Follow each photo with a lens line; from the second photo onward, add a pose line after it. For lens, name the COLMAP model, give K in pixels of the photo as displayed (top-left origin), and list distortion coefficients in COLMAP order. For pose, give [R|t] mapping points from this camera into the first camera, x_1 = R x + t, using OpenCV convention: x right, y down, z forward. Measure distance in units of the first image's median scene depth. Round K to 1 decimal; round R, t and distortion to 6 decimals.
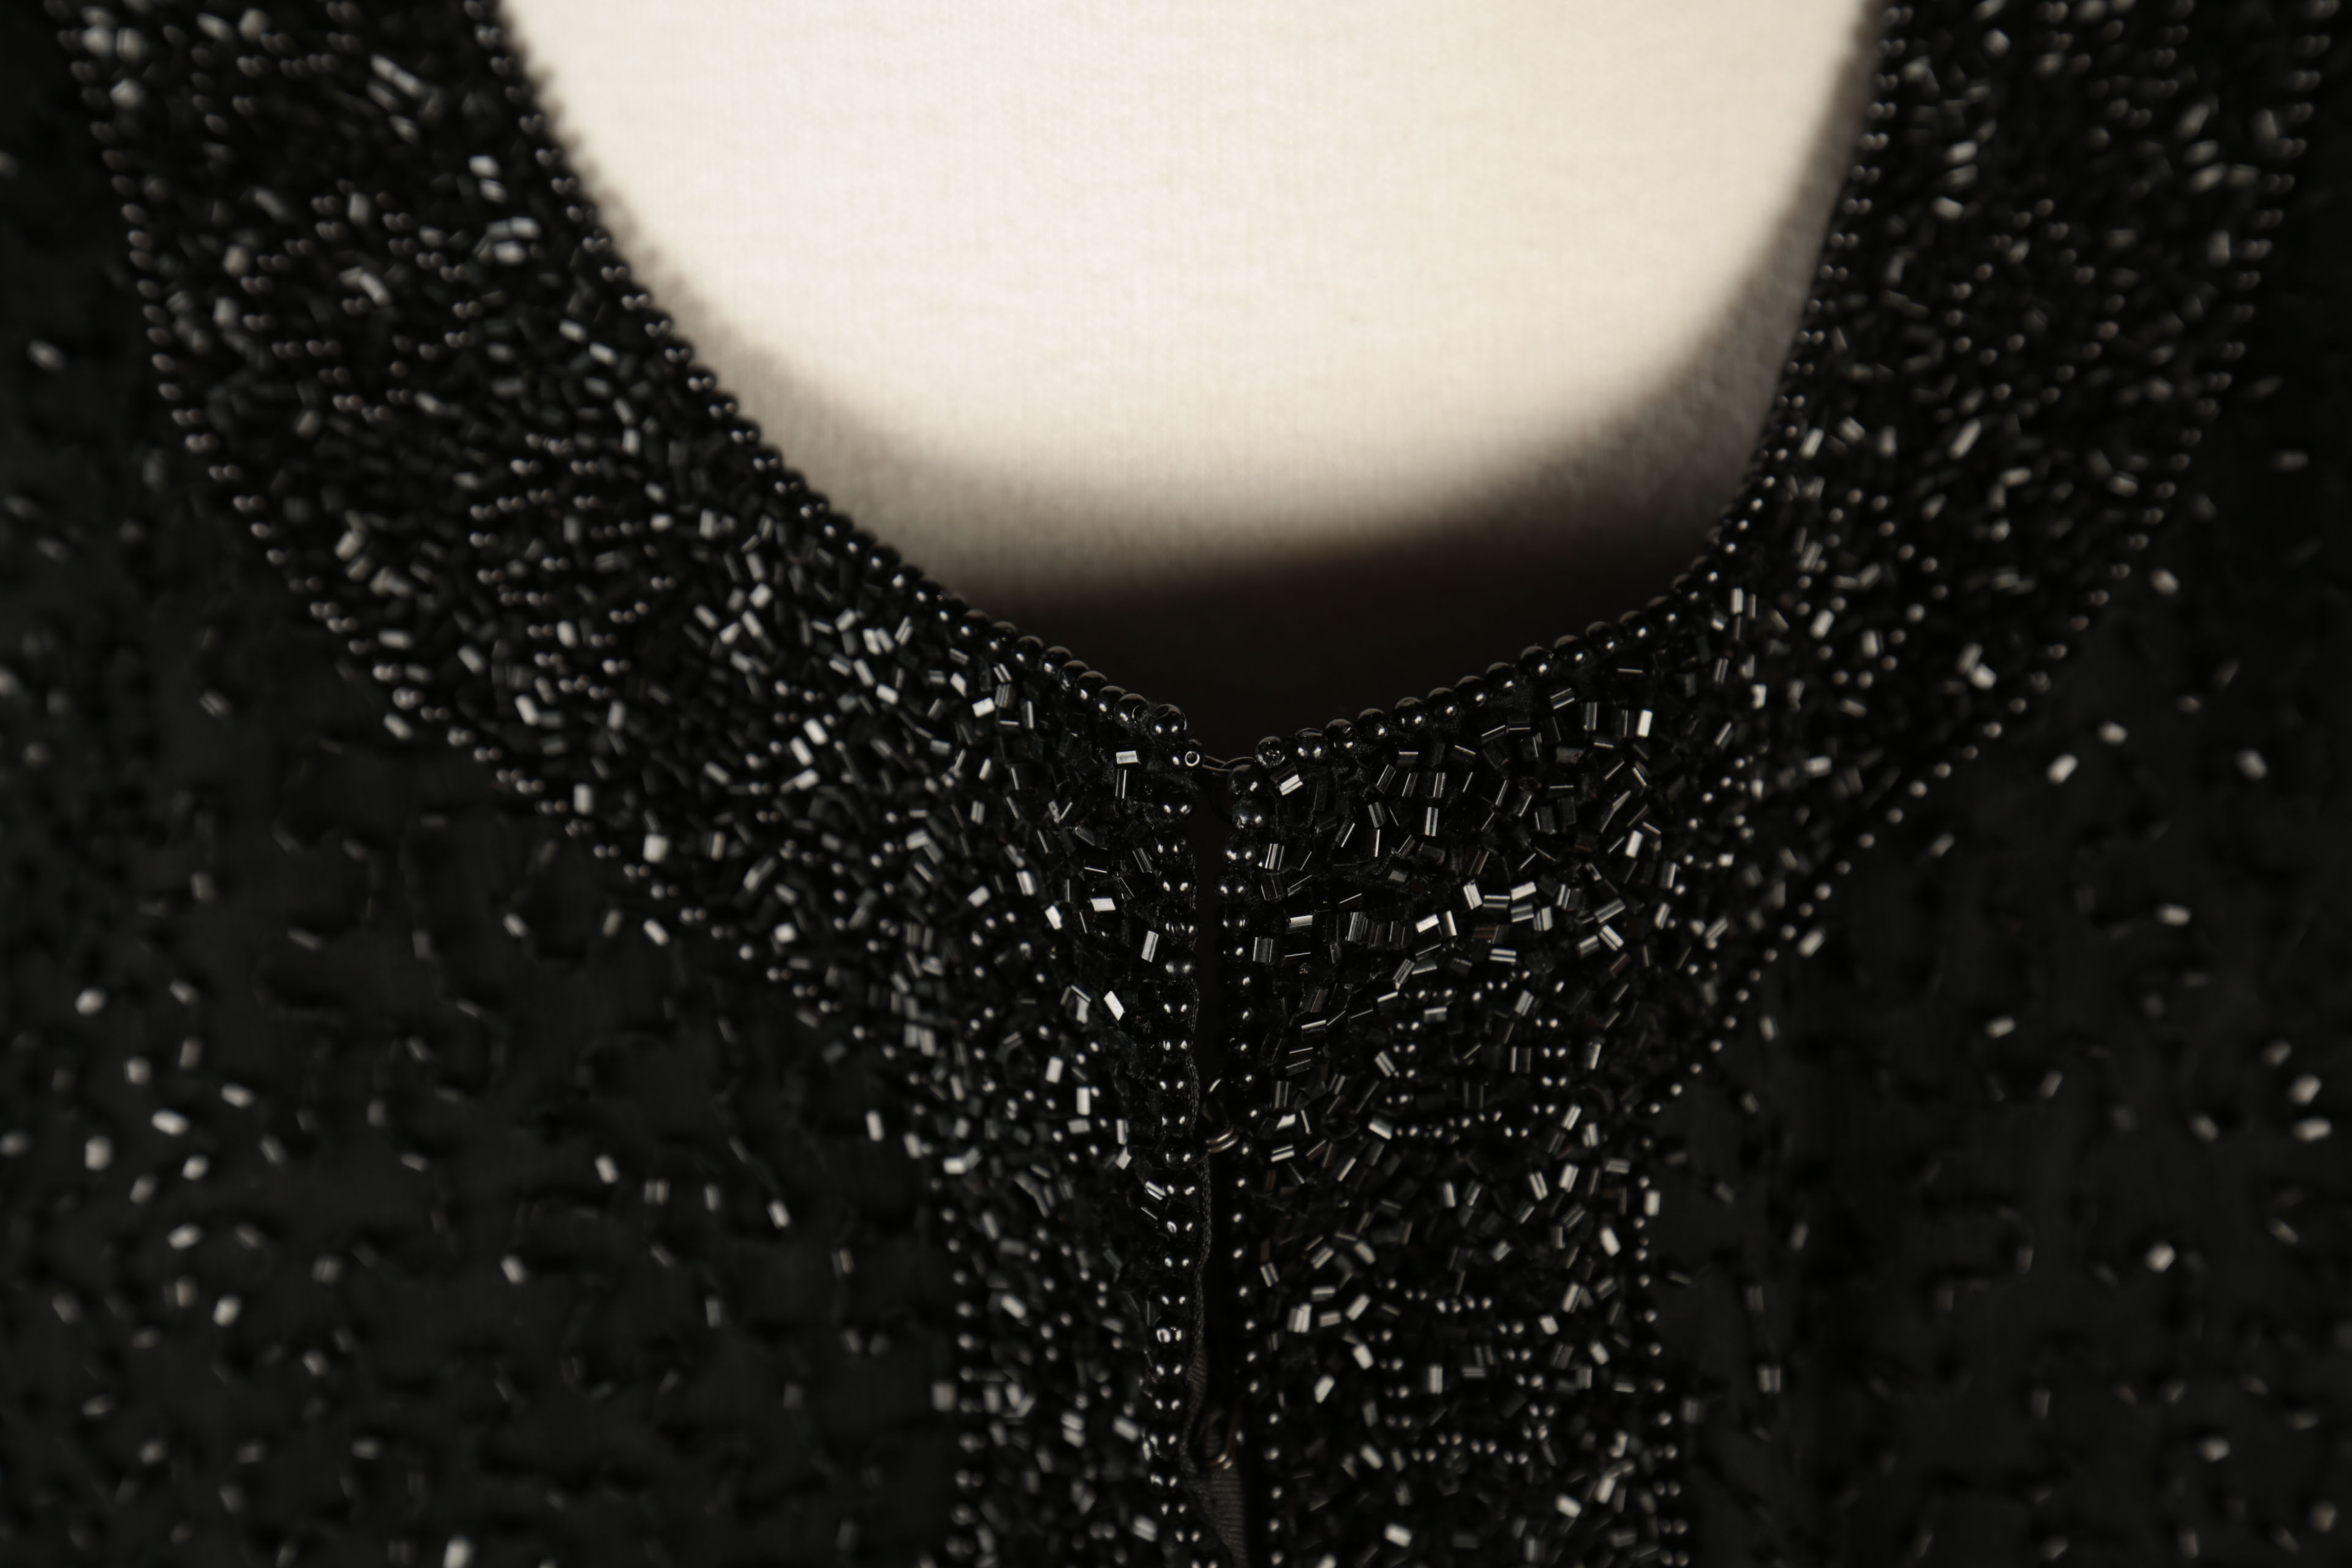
lens RADIAL K [[2089.4, 0, 1176.0], [0, 2089.4, 784.0], [0, 0, 1]] dist [0.003037, 0.015830]
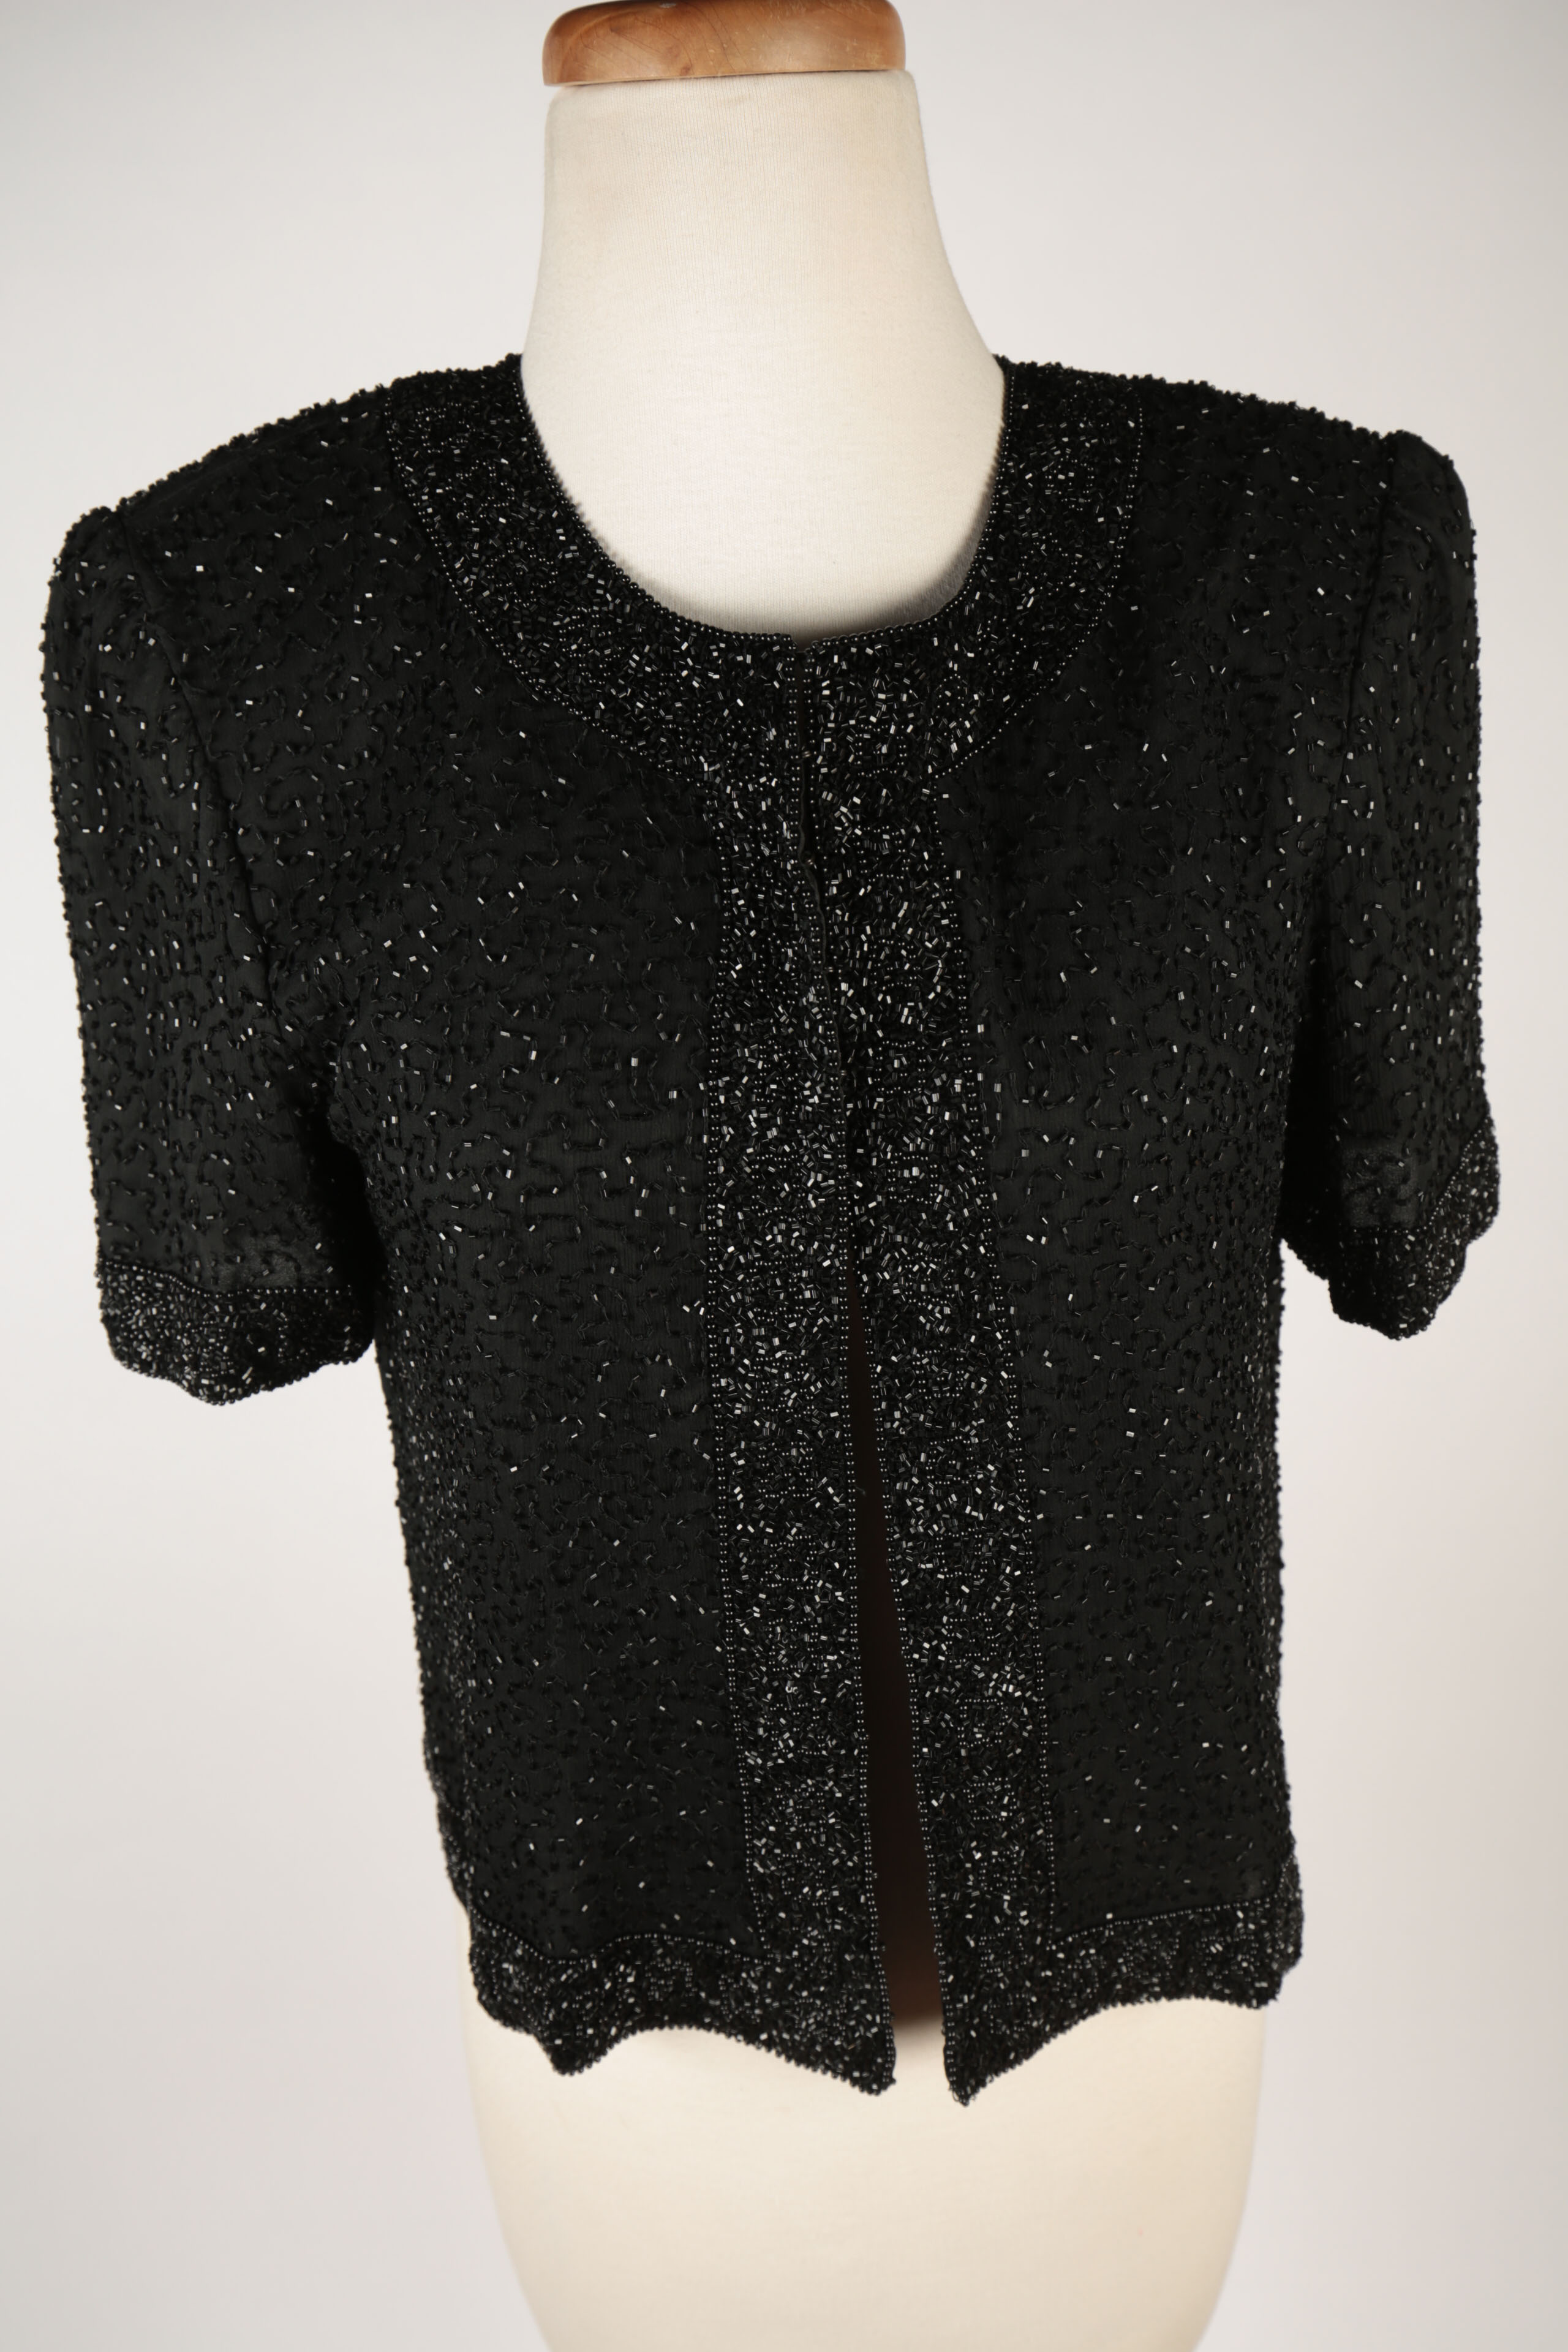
lens RADIAL K [[2089.4, 0, 784.0], [0, 2089.4, 1176.0], [0, 0, 1]] dist [0.003037, 0.015830]
pose [[0.998618, -0.033832, 0.040213, -0.152561], [0.040900, 0.980841, -0.190470, 1.290141], [-0.032999, 0.191851, 0.980869, -1.946772]]
